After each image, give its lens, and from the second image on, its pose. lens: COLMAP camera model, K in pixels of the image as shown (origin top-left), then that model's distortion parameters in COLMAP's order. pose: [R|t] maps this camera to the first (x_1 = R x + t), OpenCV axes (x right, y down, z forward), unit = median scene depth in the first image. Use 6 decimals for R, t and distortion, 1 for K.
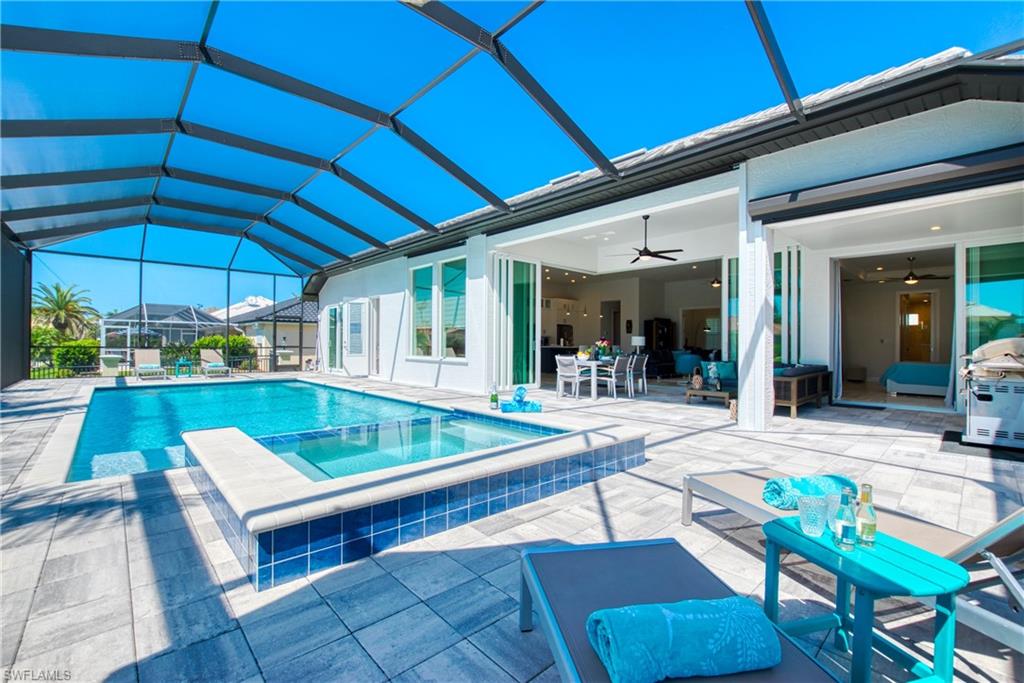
lens RADIAL K [[444.2, 0, 517.0], [0, 444.2, 344.3], [0, 0, 1]] dist [-0.026562, 0.000318]
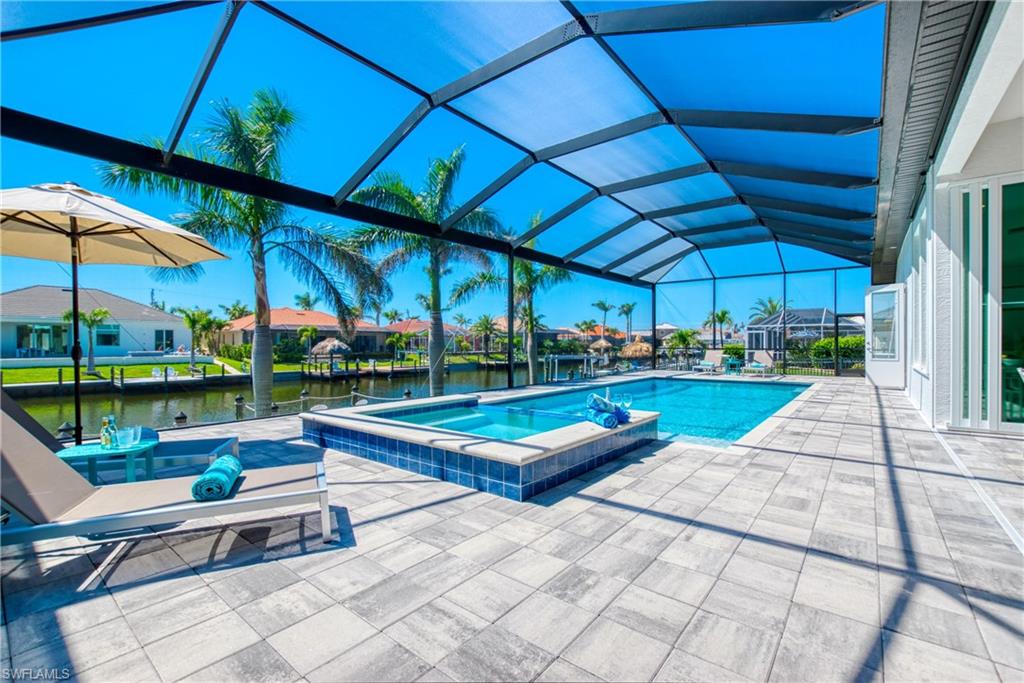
lens RADIAL K [[450.8, 0, 511.2], [0, 450.8, 348.8], [0, 0, 1]] dist [-0.028267, 0.000245]
pose [[0.148599, 0.005102, -0.988884, 1.268273], [-0.000640, 0.999987, 0.005063, 0.003318], [0.988897, -0.000120, 0.148600, 1.048806]]
